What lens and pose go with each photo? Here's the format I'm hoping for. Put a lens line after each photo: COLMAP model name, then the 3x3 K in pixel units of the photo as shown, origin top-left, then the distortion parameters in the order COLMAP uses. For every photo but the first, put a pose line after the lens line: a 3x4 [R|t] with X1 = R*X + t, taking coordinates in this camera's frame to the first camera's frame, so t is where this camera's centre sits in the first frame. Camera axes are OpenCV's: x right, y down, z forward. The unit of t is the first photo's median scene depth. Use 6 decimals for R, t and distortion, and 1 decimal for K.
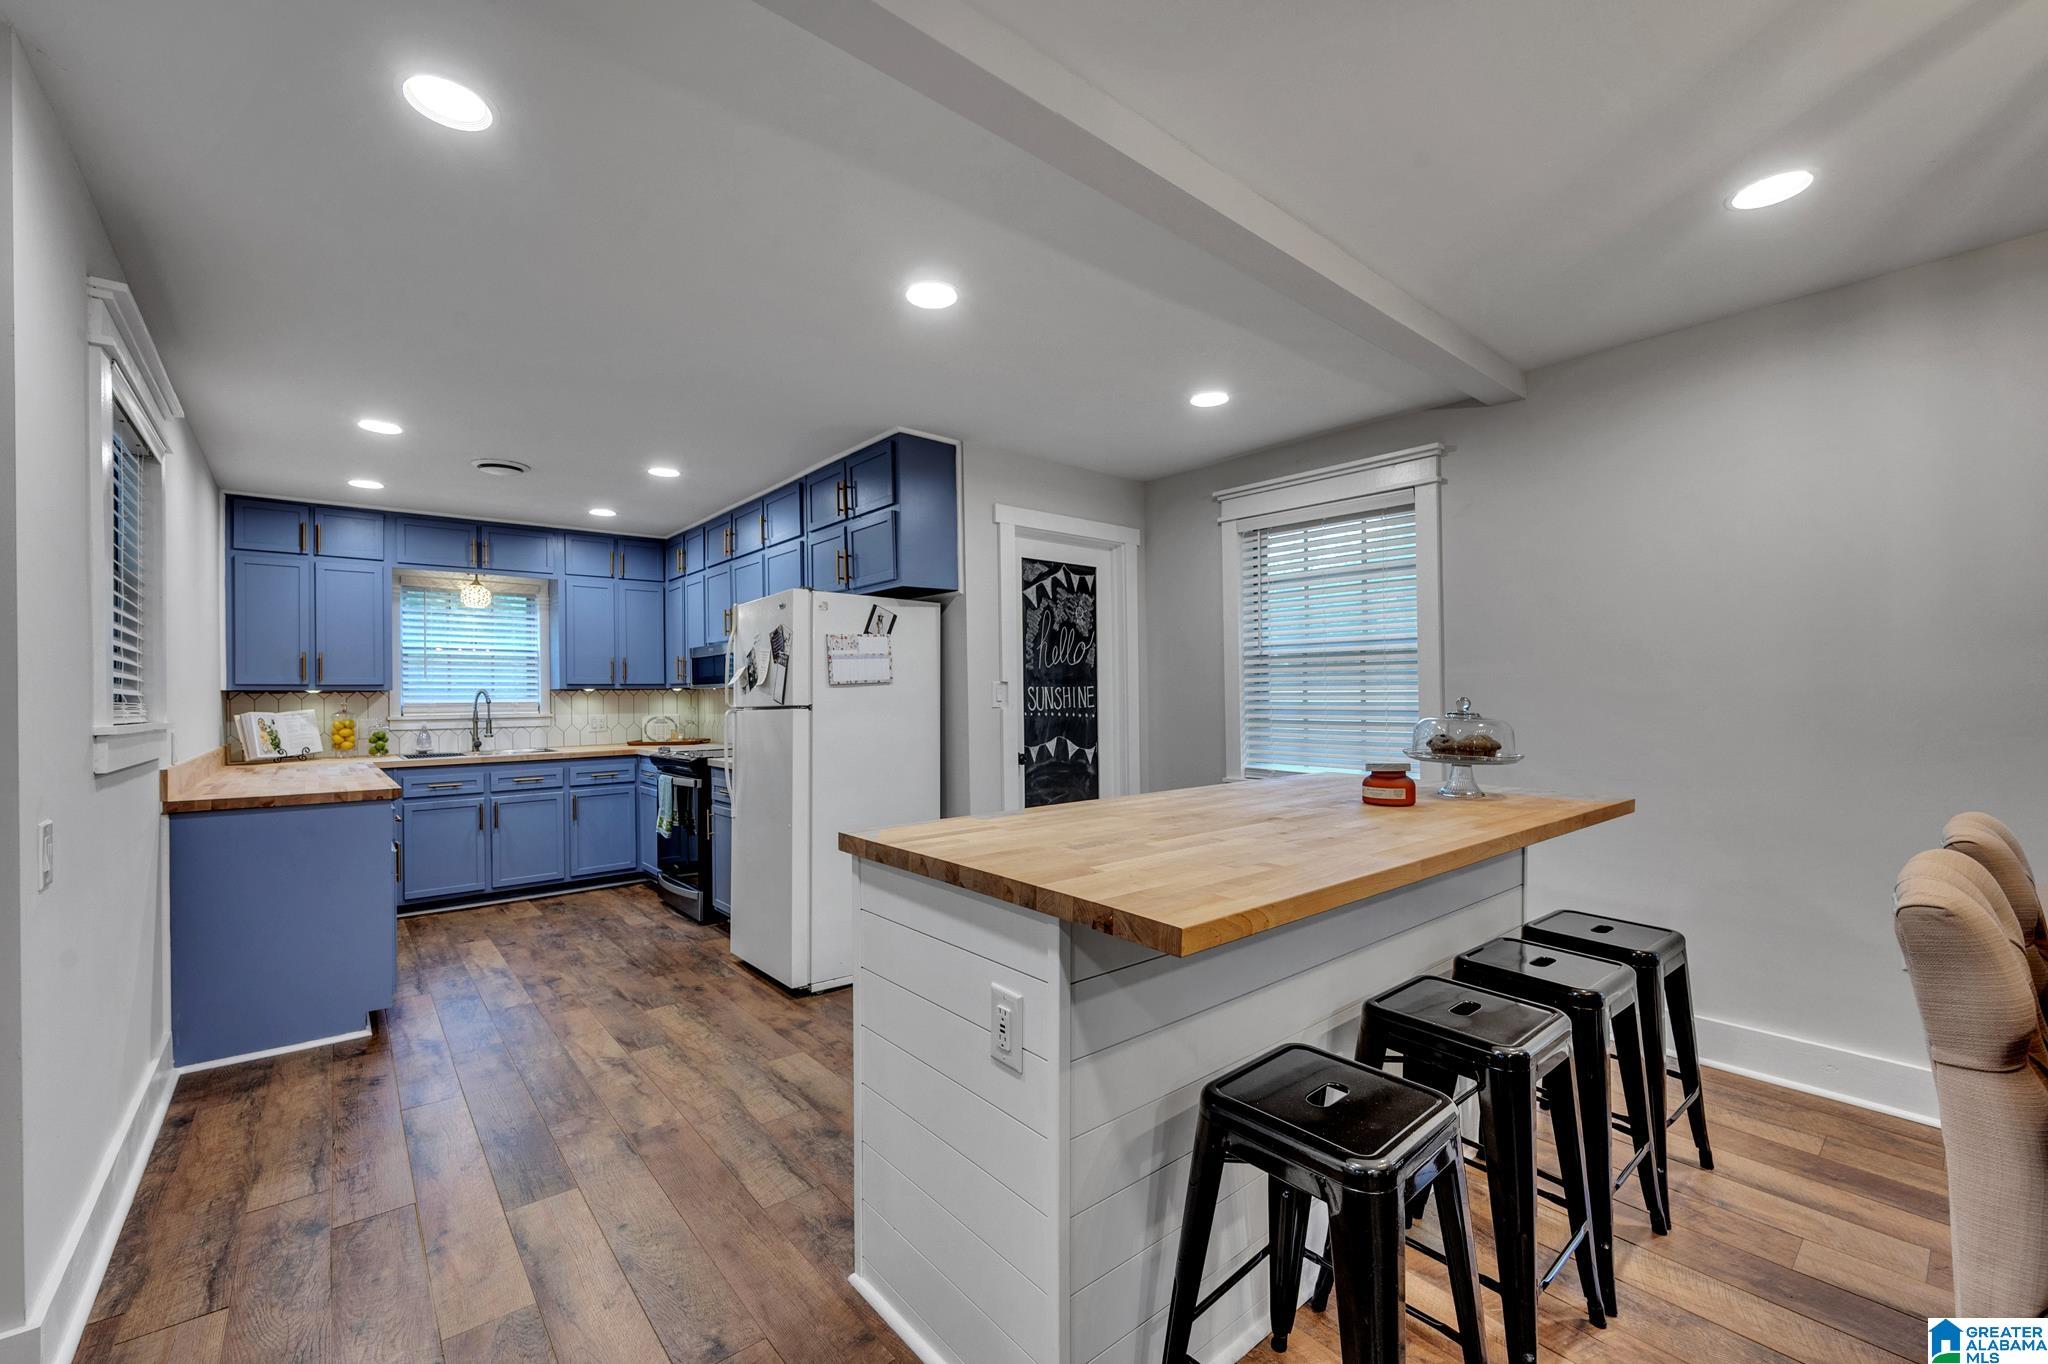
lens RADIAL K [[837.3, 0, 1023.7], [0, 837.3, 690.3], [0, 0, 1]] dist [-0.000269, -0.002960]
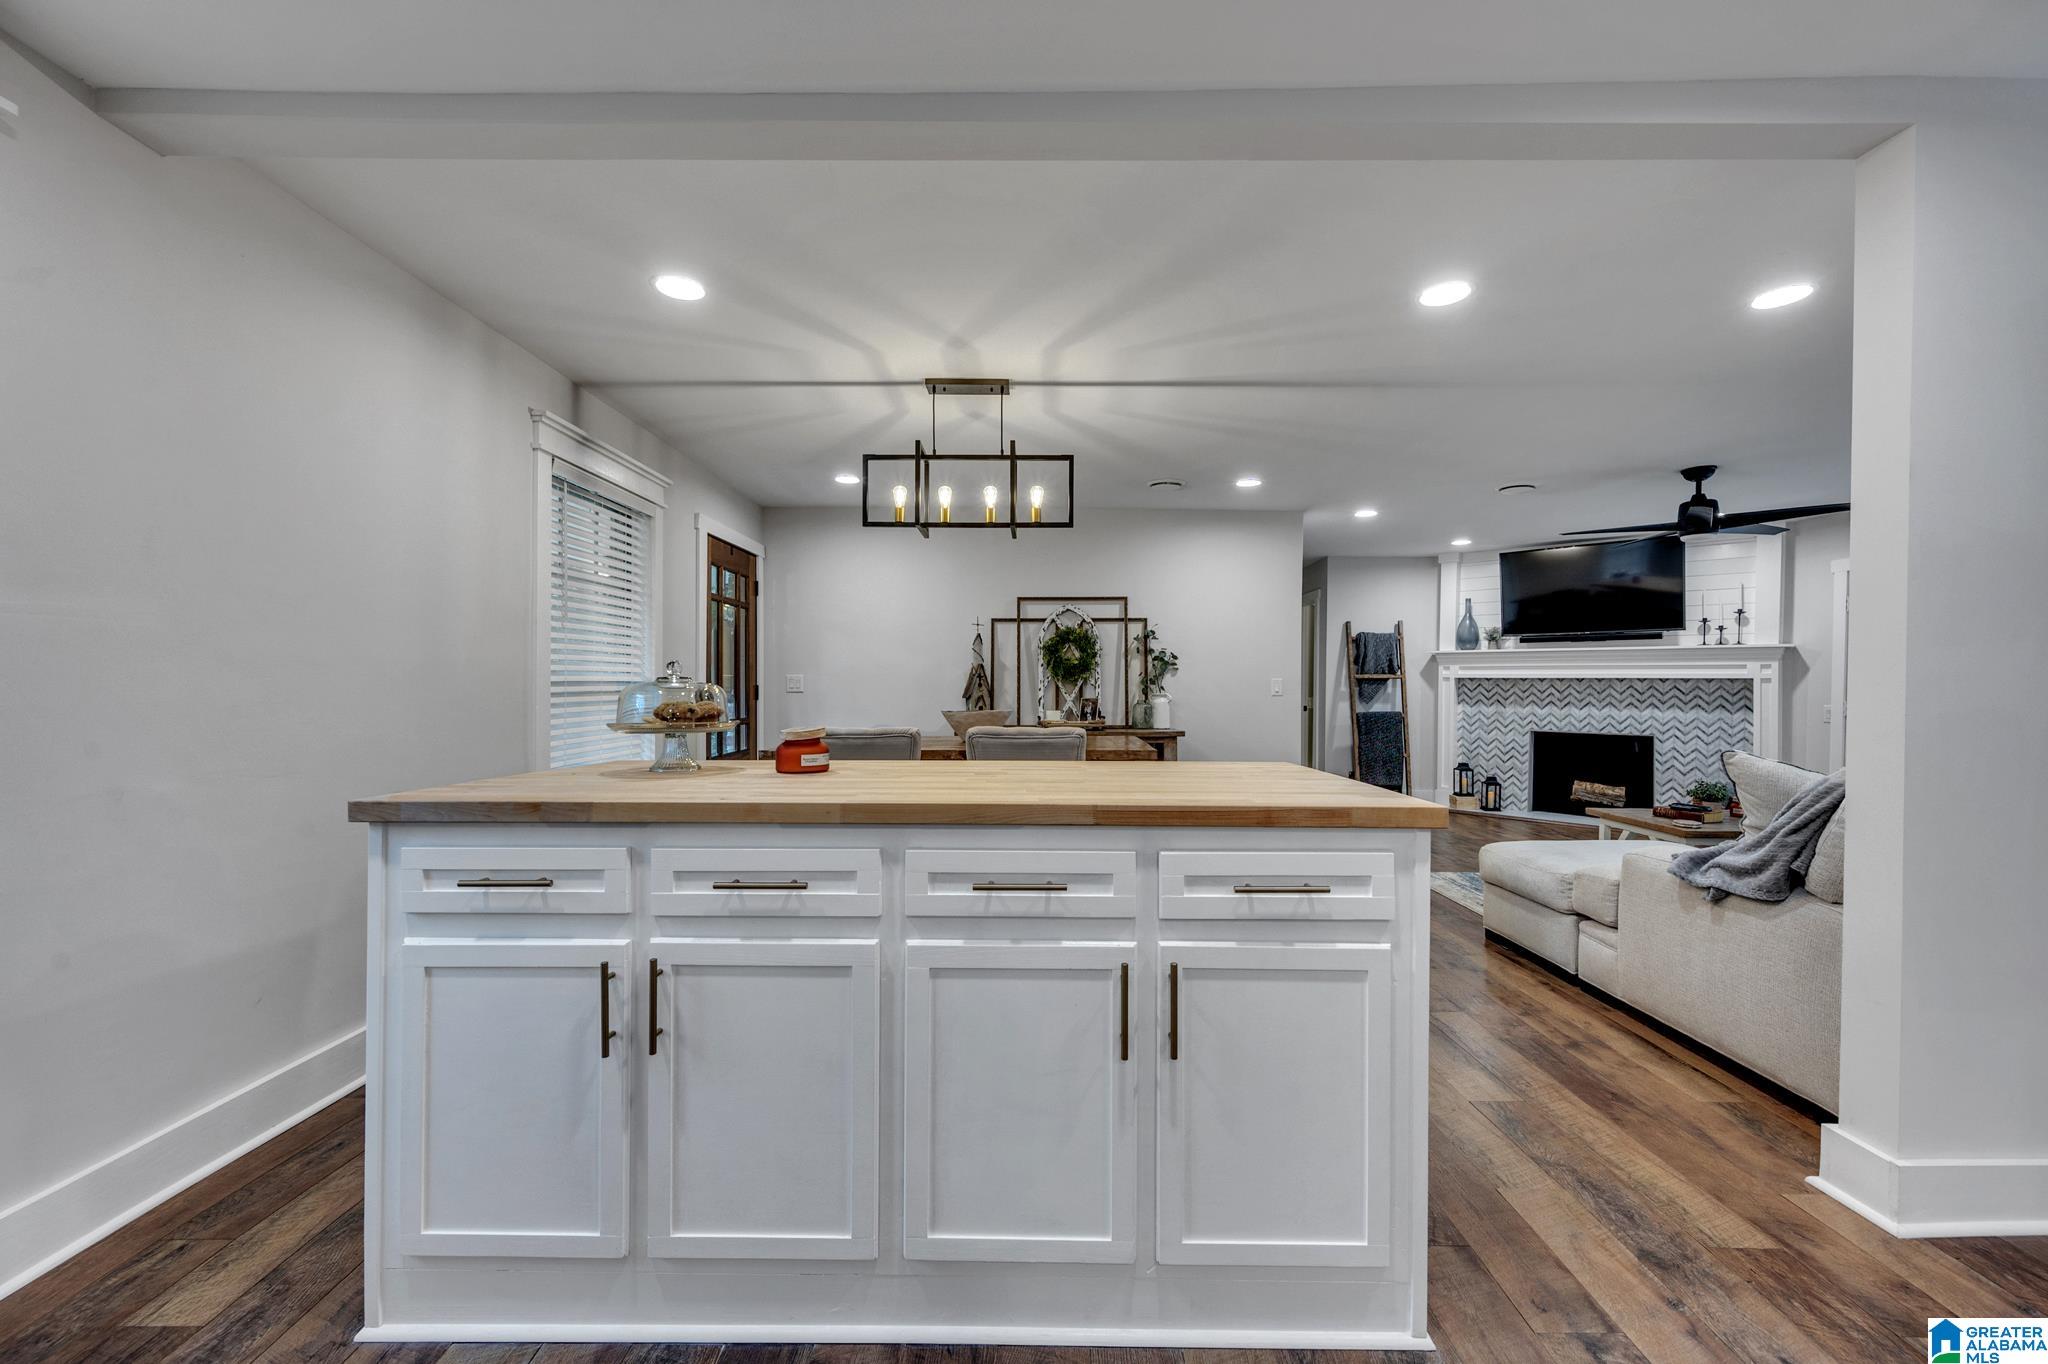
lens RADIAL K [[804.0, 0, 1032.4], [0, 804.0, 688.1], [0, 0, 1]] dist [-0.003753, 0.001120]
pose [[-0.765649, 0.004556, 0.643243, -0.161762], [0.001164, 0.999983, -0.005697, 0.022256], [-0.643258, -0.003613, -0.765641, 0.729135]]
